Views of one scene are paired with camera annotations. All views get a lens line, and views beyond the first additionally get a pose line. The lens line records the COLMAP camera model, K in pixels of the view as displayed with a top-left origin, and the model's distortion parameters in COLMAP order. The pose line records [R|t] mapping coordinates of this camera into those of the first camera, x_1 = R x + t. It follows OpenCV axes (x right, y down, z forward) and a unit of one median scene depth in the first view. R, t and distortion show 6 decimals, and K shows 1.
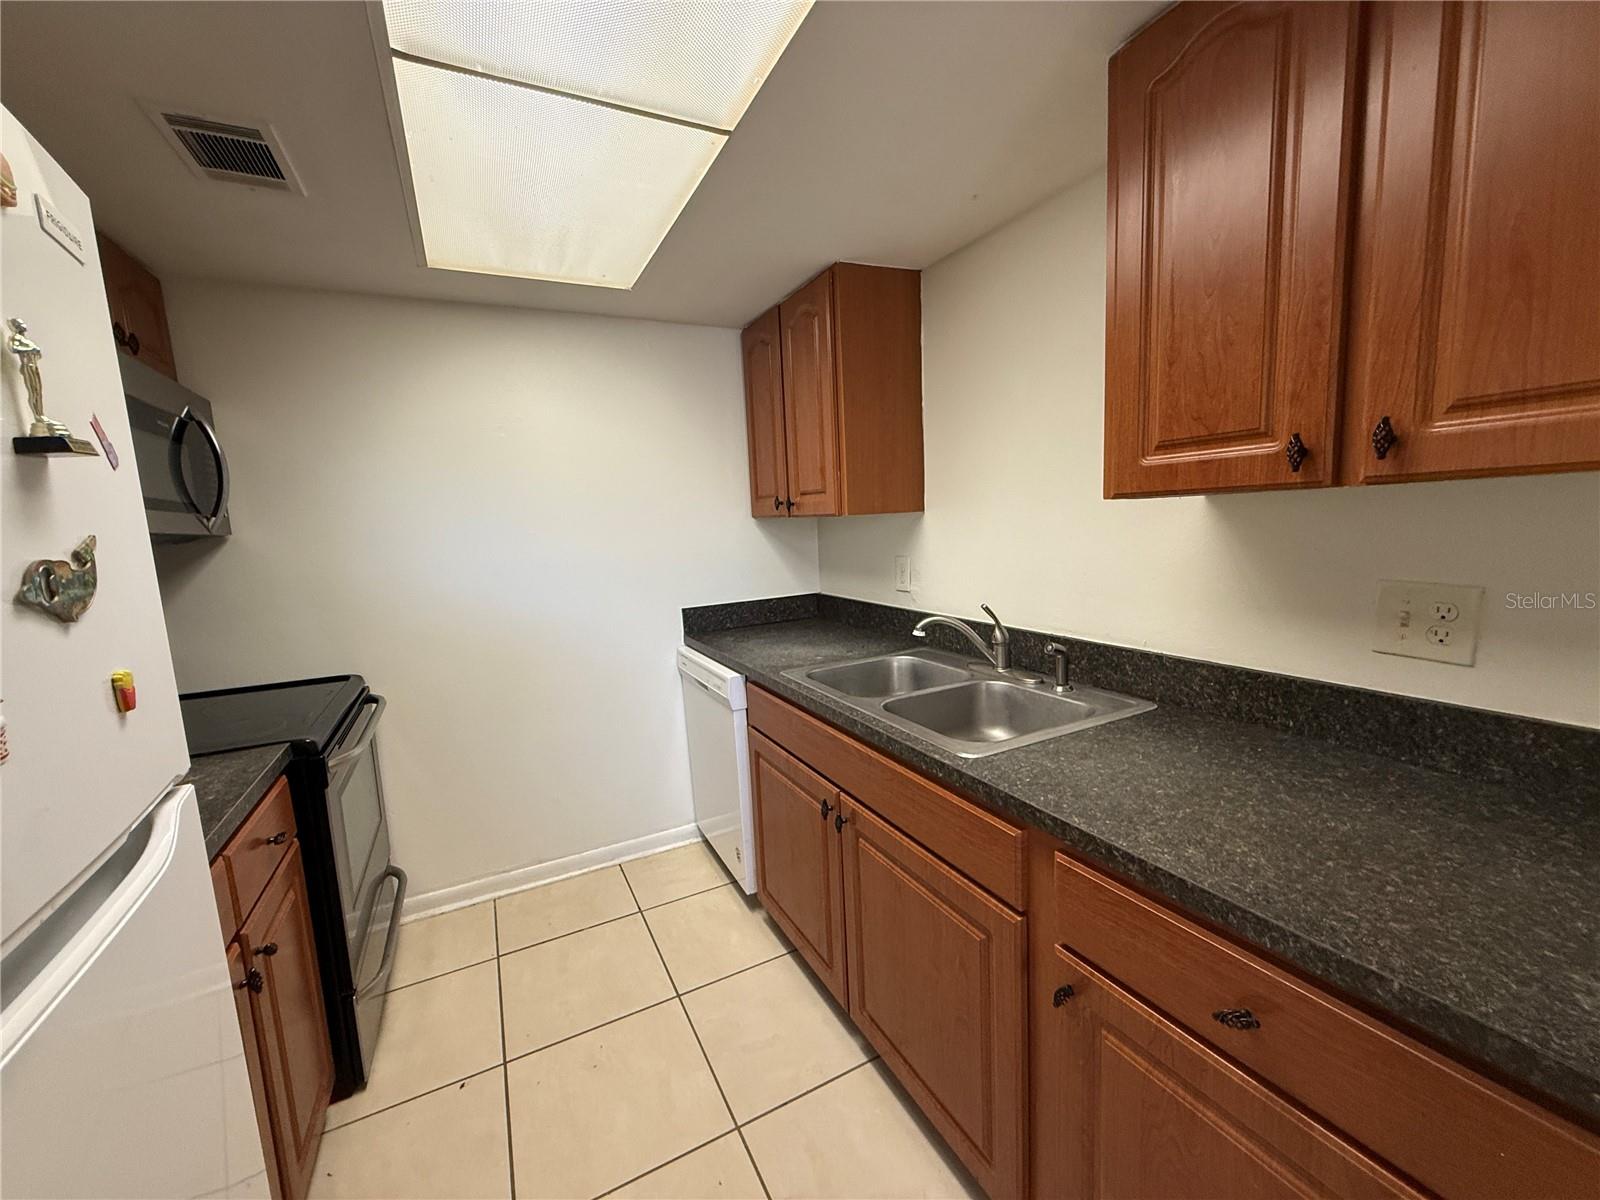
lens RADIAL K [[636.7, 0, 796.1], [0, 636.7, 602.2], [0, 0, 1]] dist [0.001554, -0.000245]
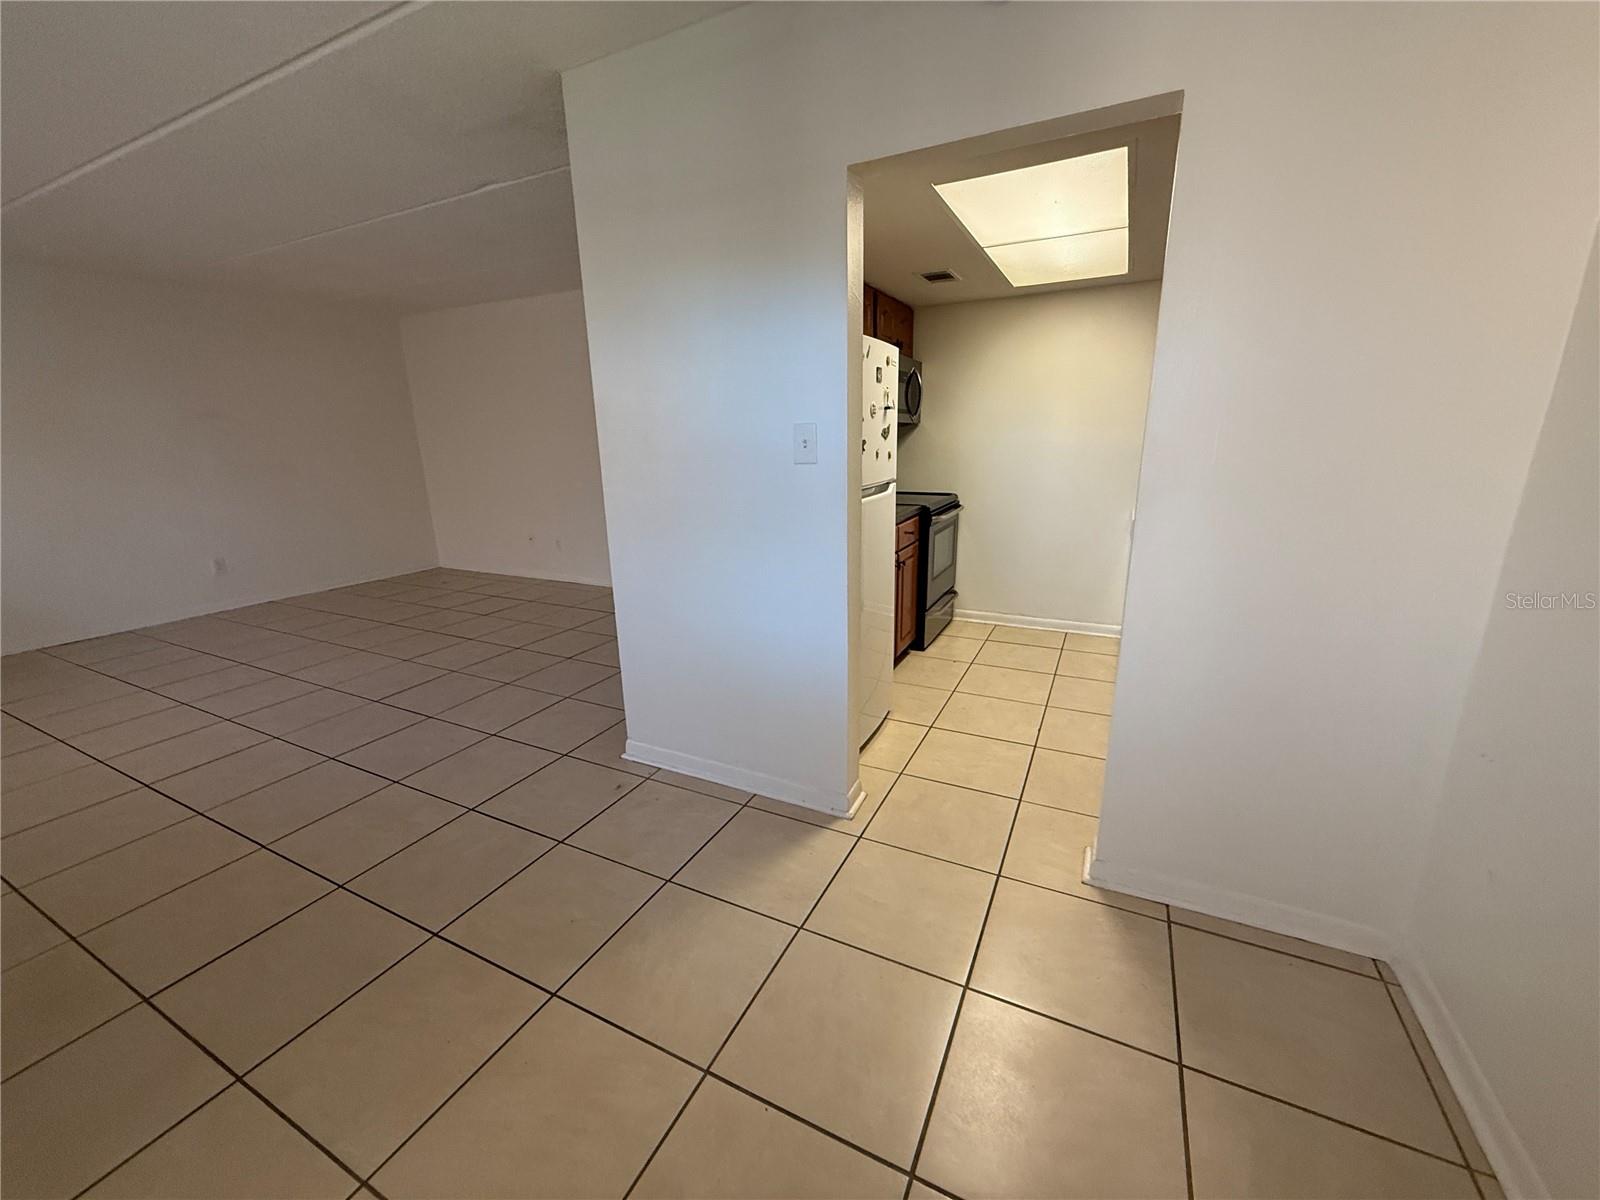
lens RADIAL K [[636.7, 0, 796.1], [0, 636.7, 602.2], [0, 0, 1]] dist [0.001554, -0.000245]
pose [[0.603447, 0.259058, -0.754148, 0.691932], [-0.117510, 0.964321, 0.237227, 0.033917], [0.788697, -0.054535, 0.612359, -0.736605]]
